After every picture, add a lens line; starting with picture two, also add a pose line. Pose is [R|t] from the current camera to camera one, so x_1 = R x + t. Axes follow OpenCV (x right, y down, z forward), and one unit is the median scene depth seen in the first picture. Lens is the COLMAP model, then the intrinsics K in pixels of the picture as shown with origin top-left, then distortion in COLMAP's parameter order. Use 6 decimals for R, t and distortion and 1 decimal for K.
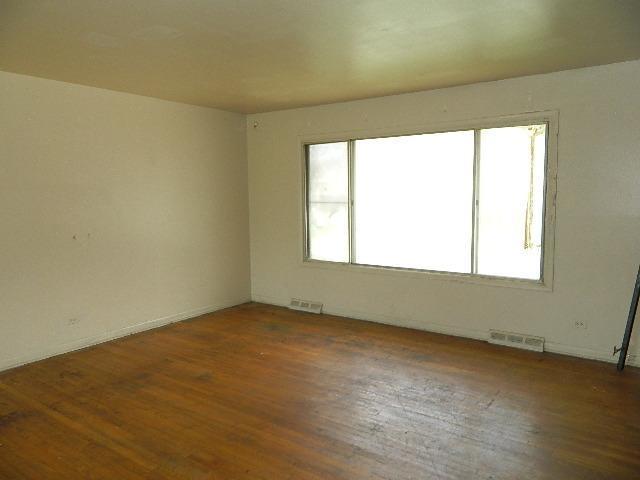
lens RADIAL K [[471.0, 0, 319.6], [0, 471.0, 237.5], [0, 0, 1]] dist [-0.006677, -0.001452]
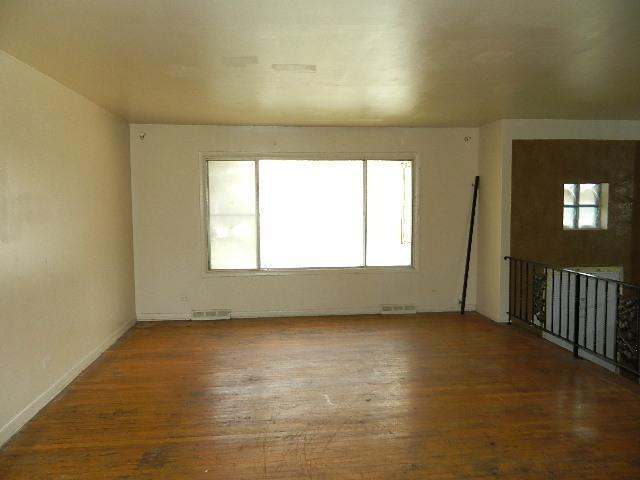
lens RADIAL K [[471.0, 0, 319.6], [0, 471.0, 237.5], [0, 0, 1]] dist [-0.006677, -0.001452]
pose [[0.749800, -0.042100, 0.660323, -0.654920], [0.061363, 0.998097, -0.006043, -0.004774], [-0.658813, 0.045050, 0.750957, 0.068384]]
